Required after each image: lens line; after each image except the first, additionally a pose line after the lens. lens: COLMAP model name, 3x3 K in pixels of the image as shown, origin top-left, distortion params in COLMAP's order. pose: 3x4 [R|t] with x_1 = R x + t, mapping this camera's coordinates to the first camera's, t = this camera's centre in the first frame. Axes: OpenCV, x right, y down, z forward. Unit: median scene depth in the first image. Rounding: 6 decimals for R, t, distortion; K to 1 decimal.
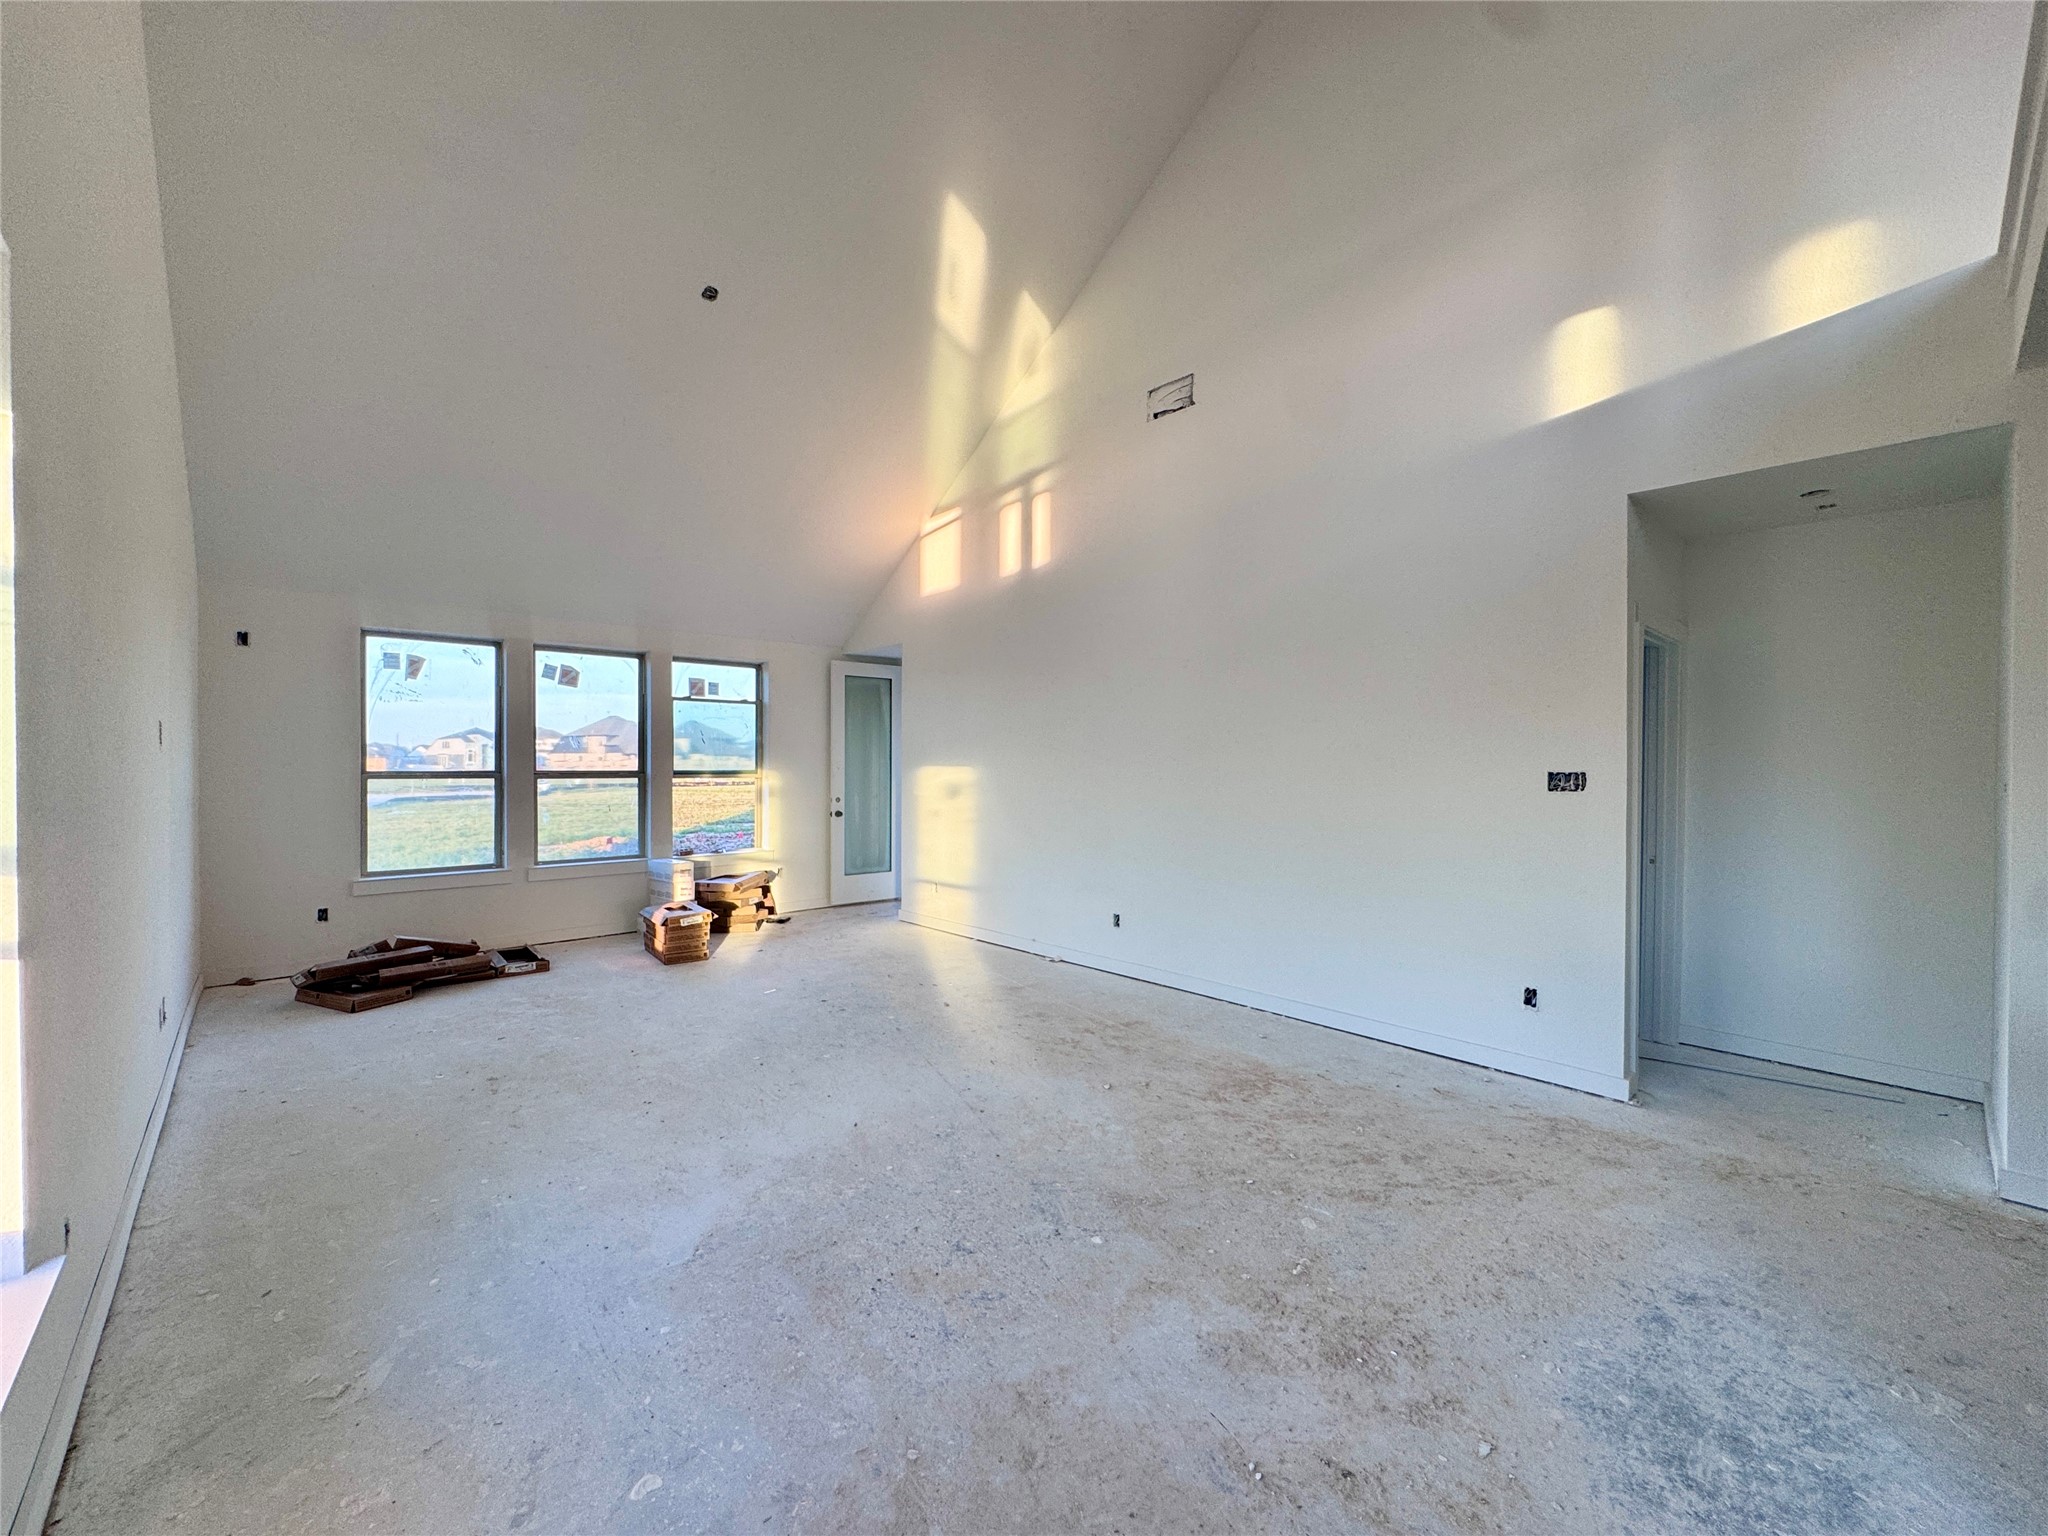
lens RADIAL K [[823.7, 0, 1006.5], [0, 823.7, 768.4], [0, 0, 1]] dist [0.000069, -0.000090]
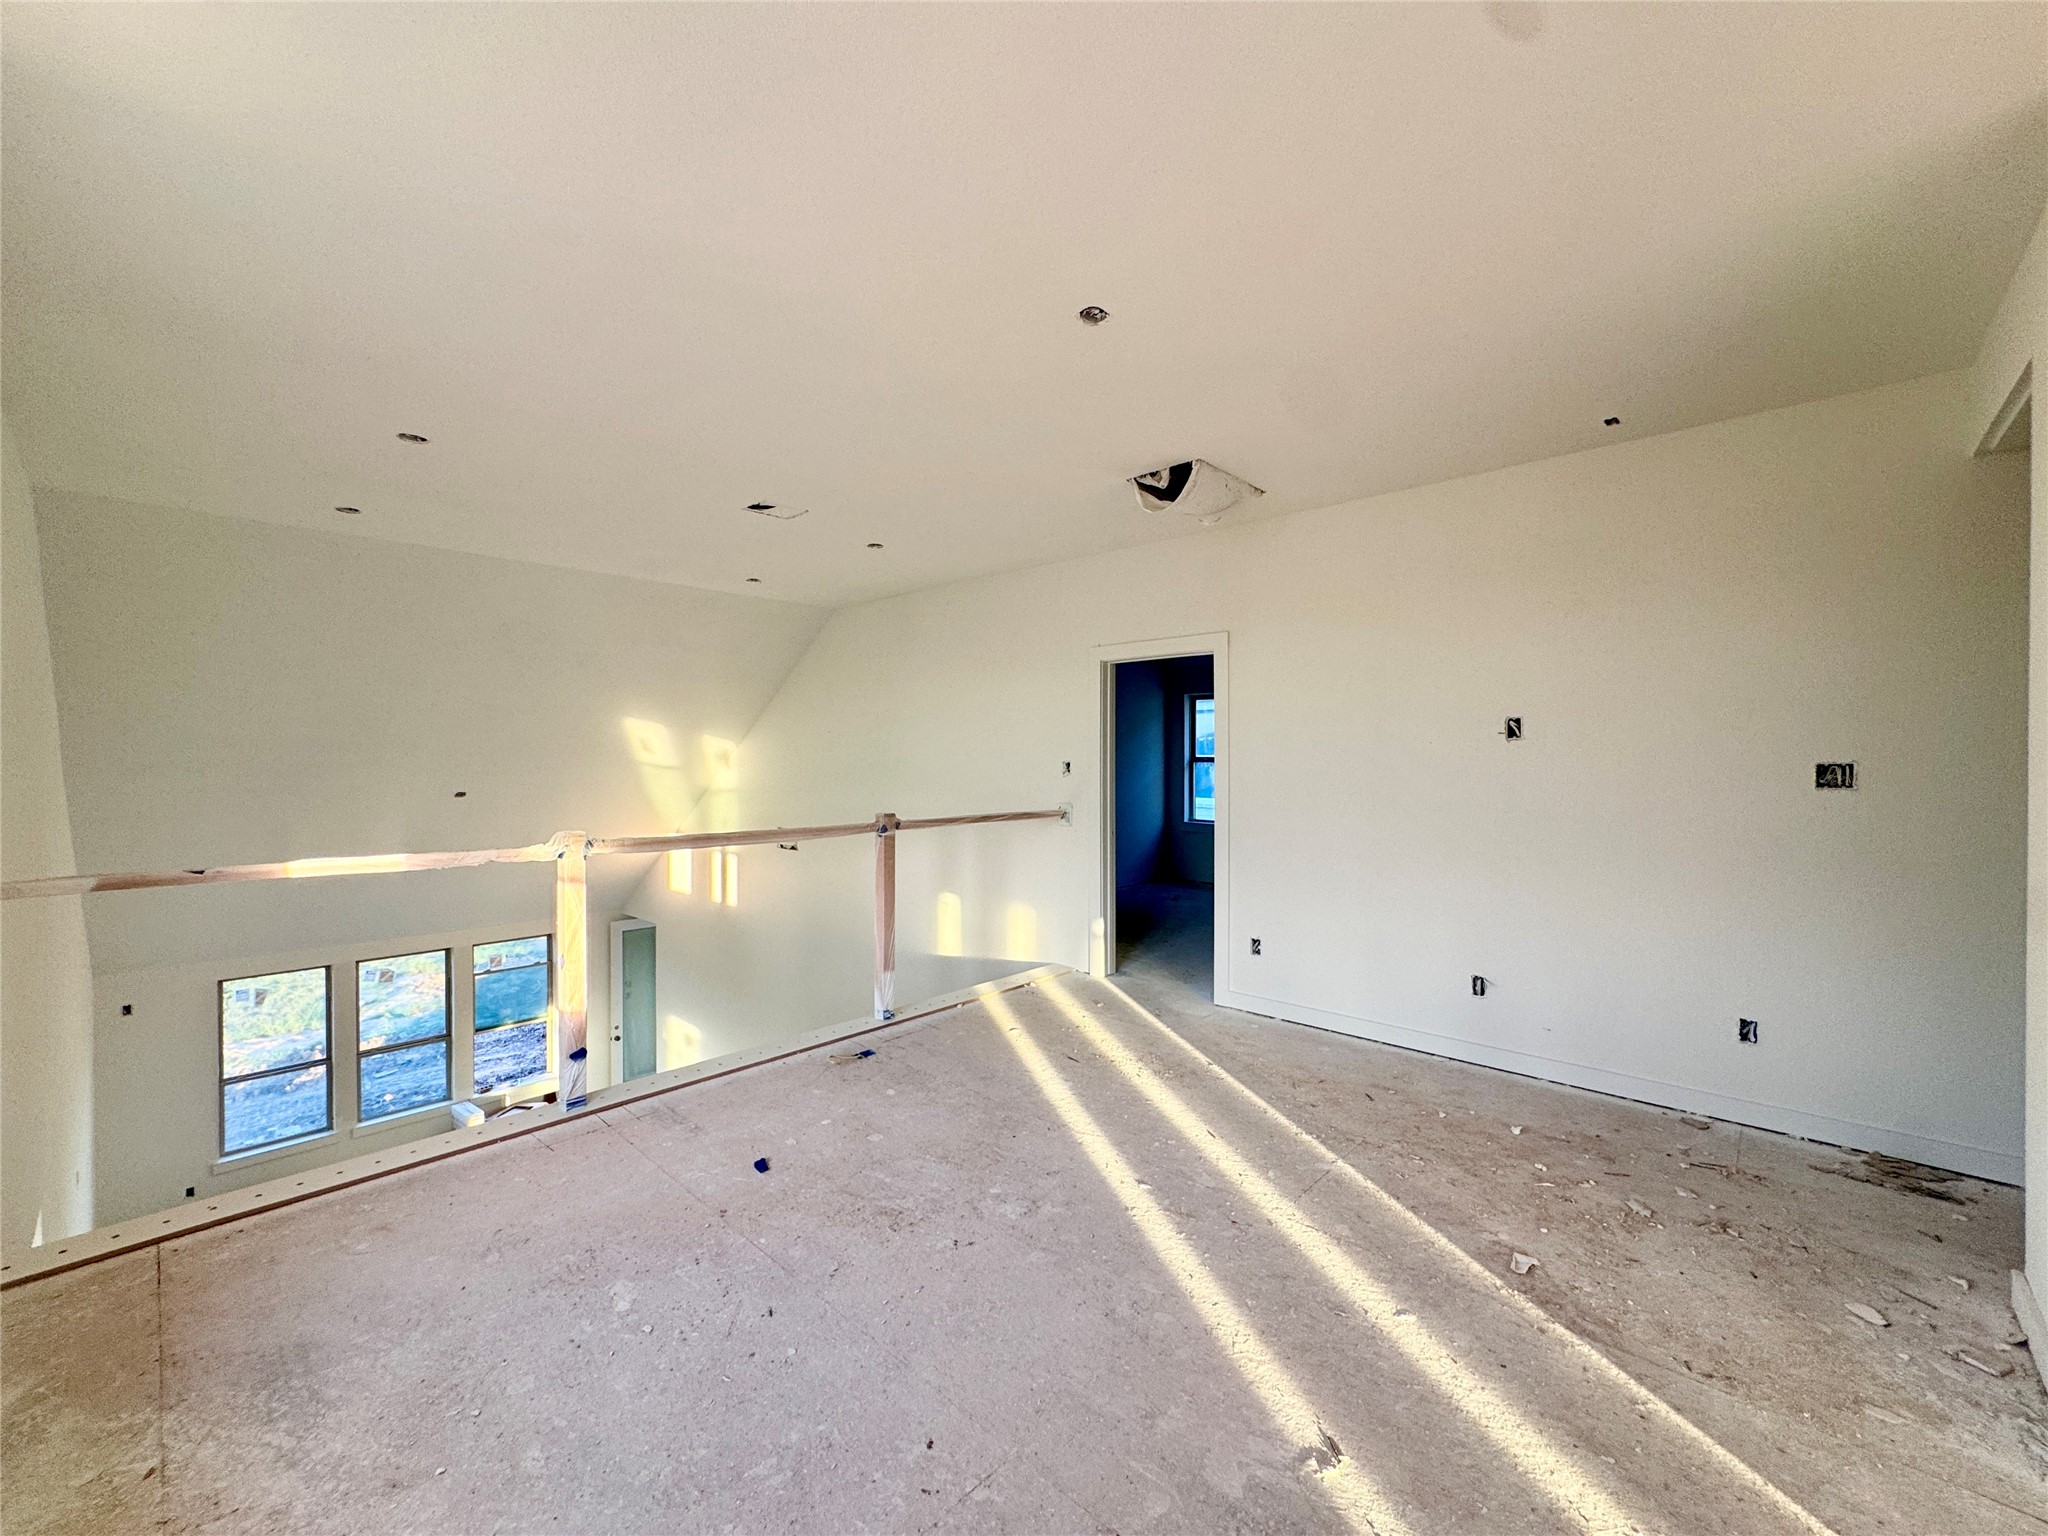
lens RADIAL K [[823.7, 0, 1013.0], [0, 823.7, 767.6], [0, 0, 1]] dist [0.000069, -0.000090]
pose [[0.997065, -0.003509, 0.076481, 0.438741], [0.002855, 0.999958, 0.008668, -0.519617], [-0.076508, -0.008424, 0.997033, -0.475153]]
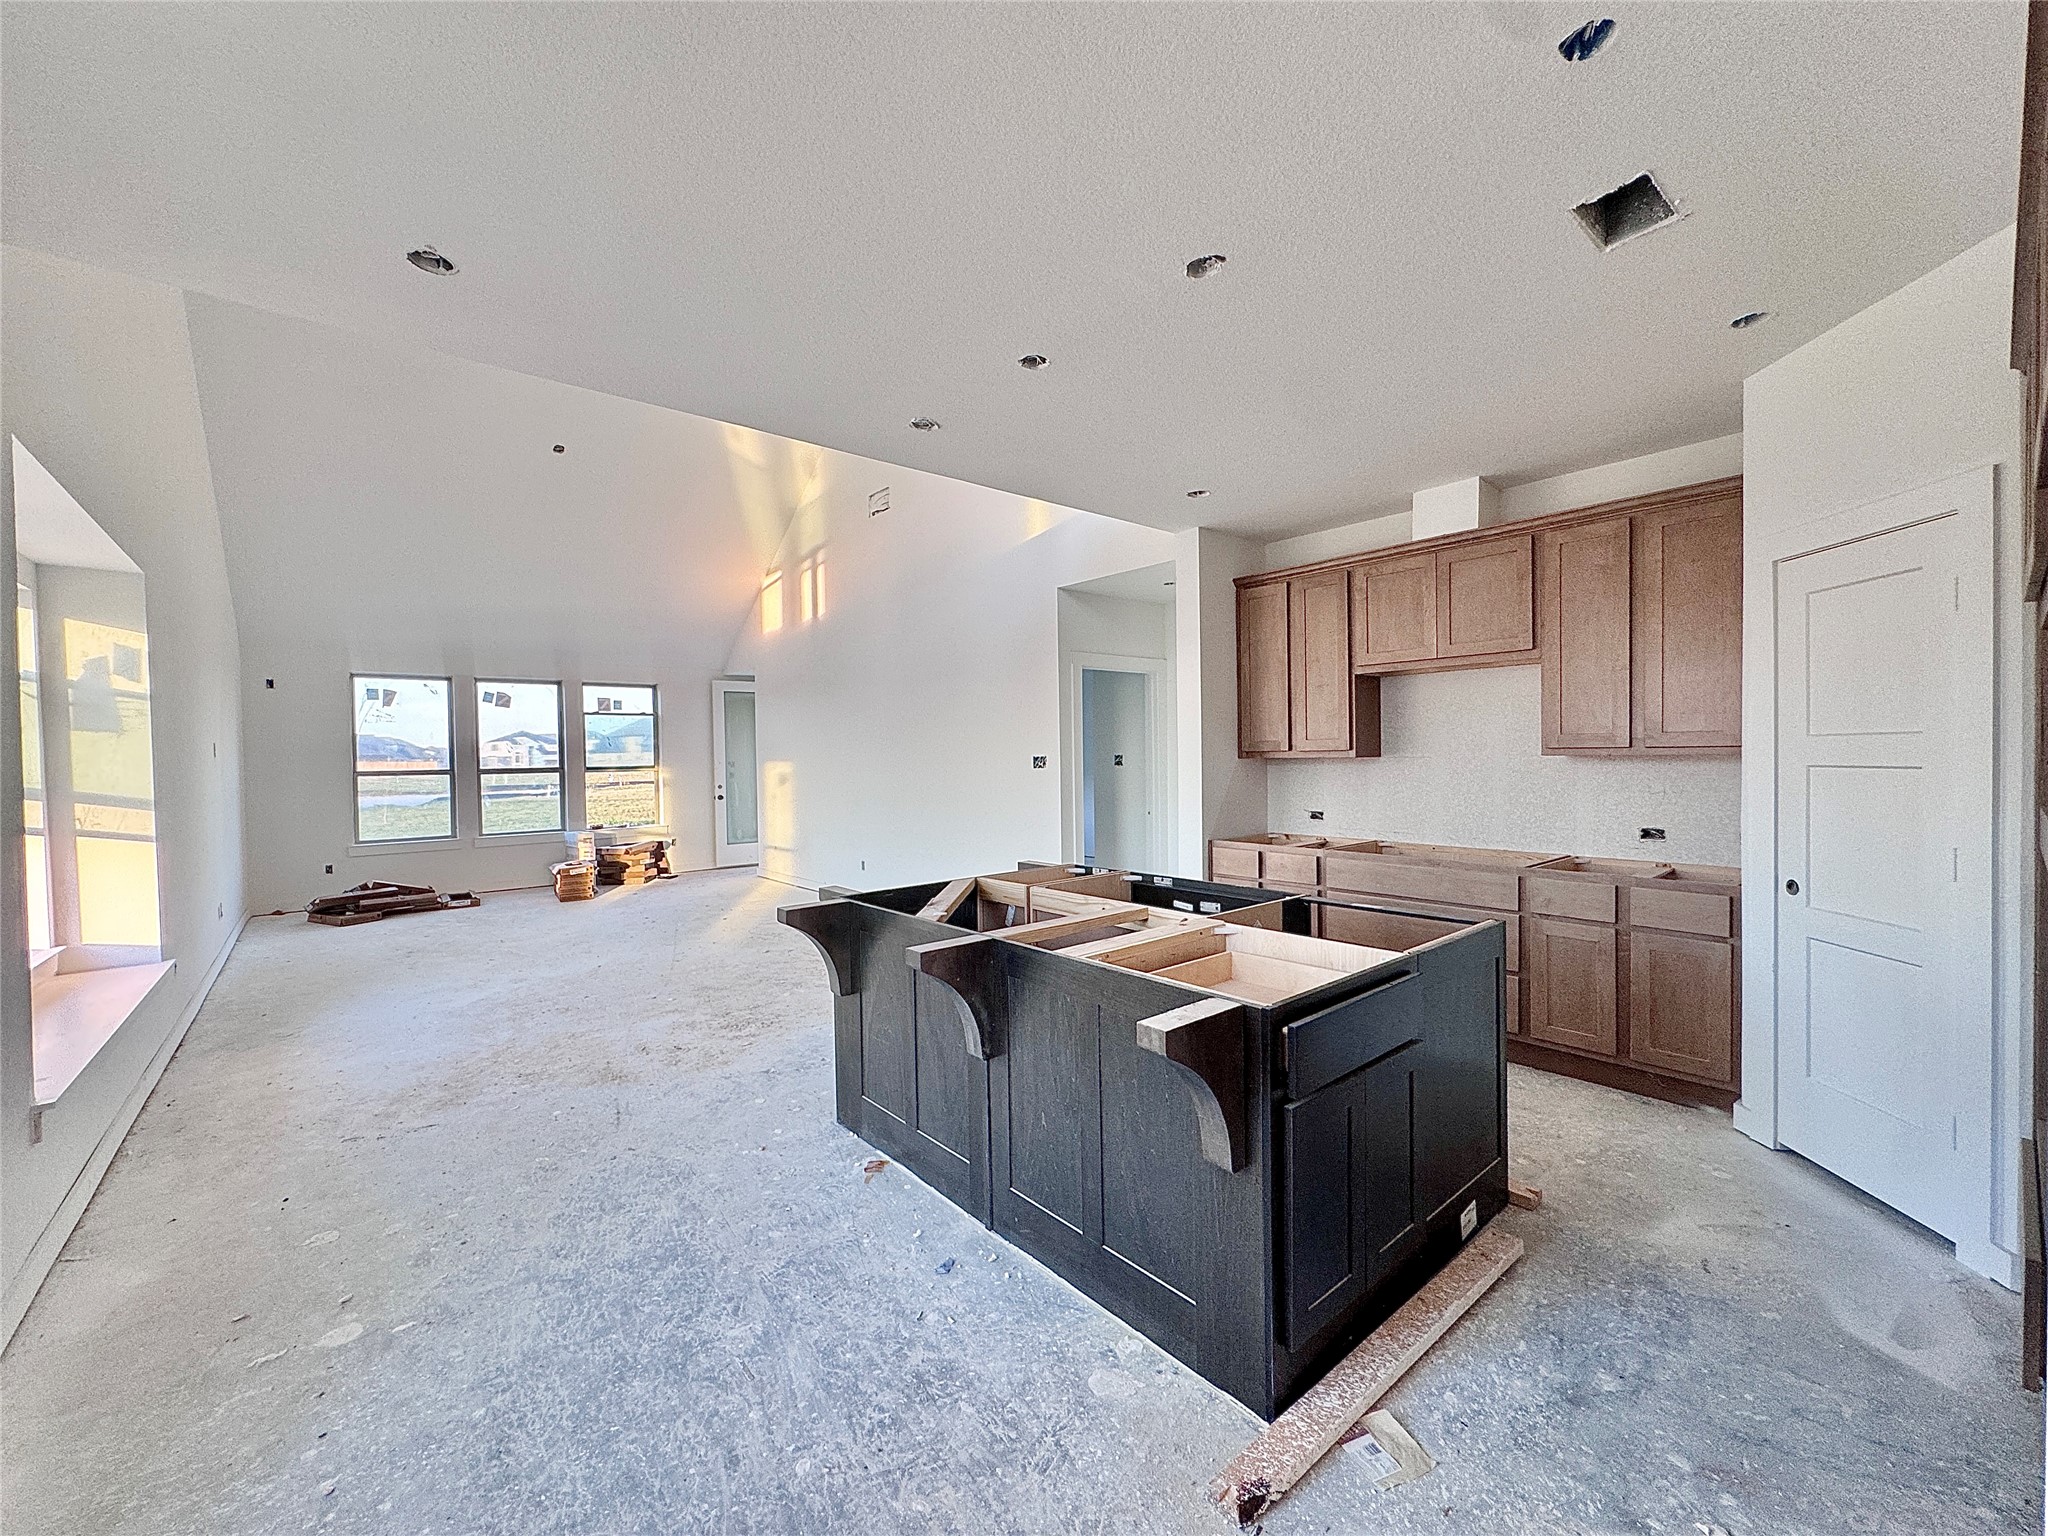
lens RADIAL K [[823.7, 0, 1010.8], [0, 823.7, 768.2], [0, 0, 1]] dist [0.000069, -0.000090]
pose [[0.998920, -0.017773, -0.042923, 0.423011], [0.018190, 0.999791, 0.009335, 0.005711], [0.042748, -0.010105, 0.999035, -0.387799]]
